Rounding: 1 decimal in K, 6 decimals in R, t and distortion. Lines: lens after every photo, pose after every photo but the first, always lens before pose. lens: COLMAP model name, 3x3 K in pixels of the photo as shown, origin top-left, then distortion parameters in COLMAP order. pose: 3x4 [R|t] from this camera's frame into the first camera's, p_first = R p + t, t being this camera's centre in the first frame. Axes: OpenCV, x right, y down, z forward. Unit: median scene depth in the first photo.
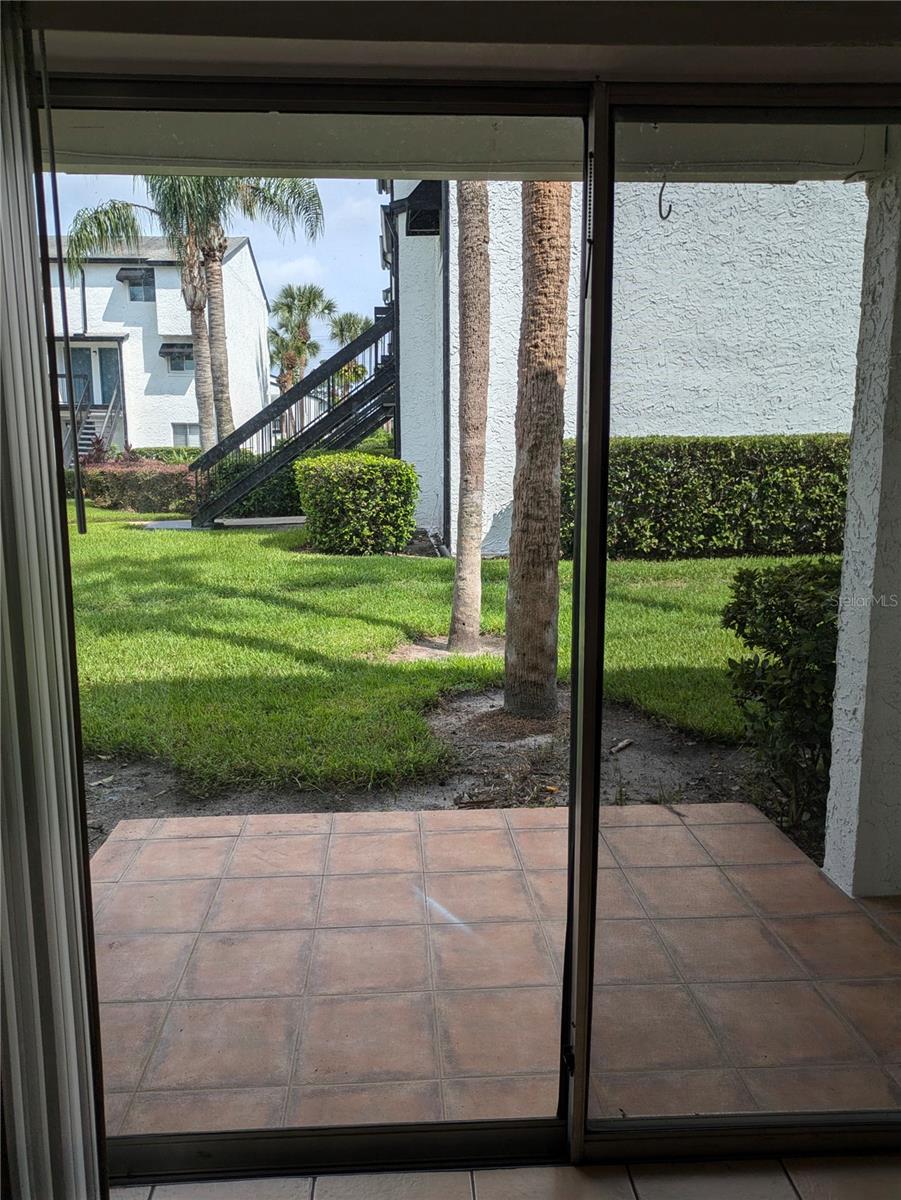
lens RADIAL K [[887.8, 0, 449.4], [0, 887.8, 602.1], [0, 0, 1]] dist [0.042053, -0.032357]
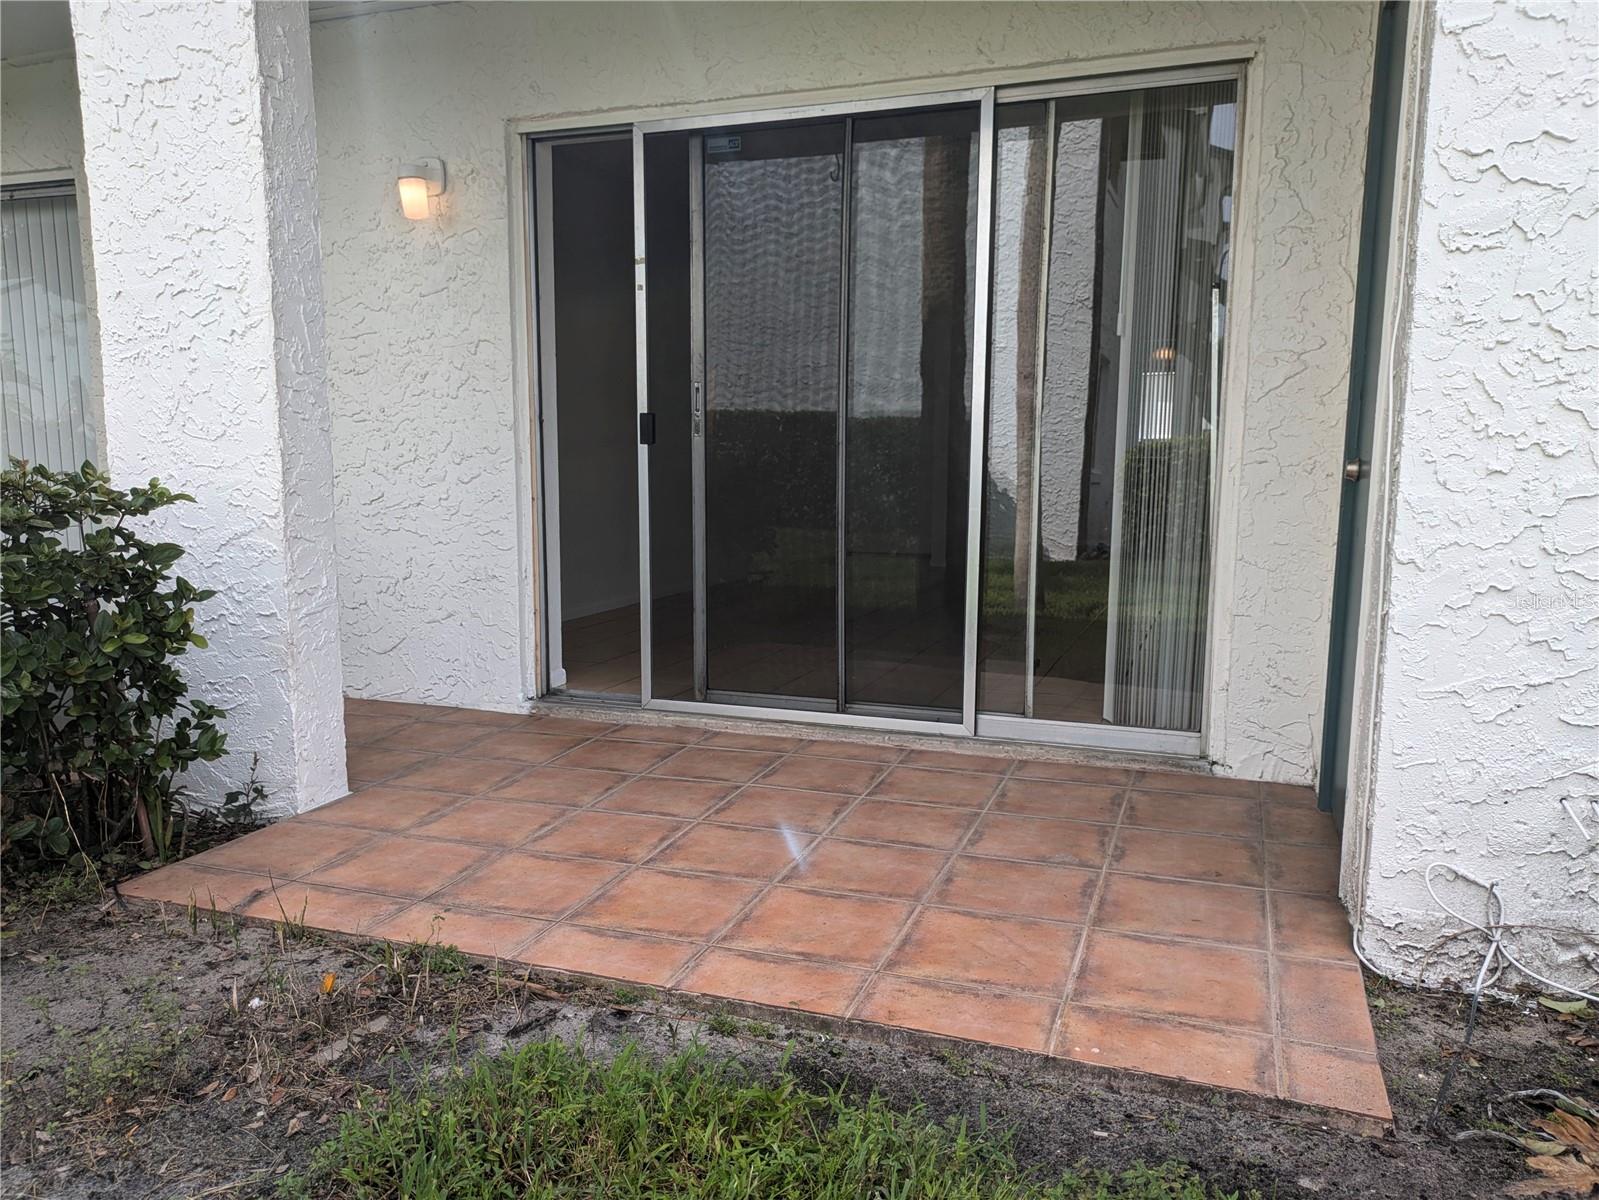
lens RADIAL K [[1183.0, 0, 799.6], [0, 1183.0, 603.3], [0, 0, 1]] dist [0.042053, -0.032357]
pose [[-0.919032, -0.053717, 0.390505, -0.370888], [0.063324, 0.957684, 0.280768, -0.133801], [-0.389063, 0.282763, -0.876741, 1.680754]]
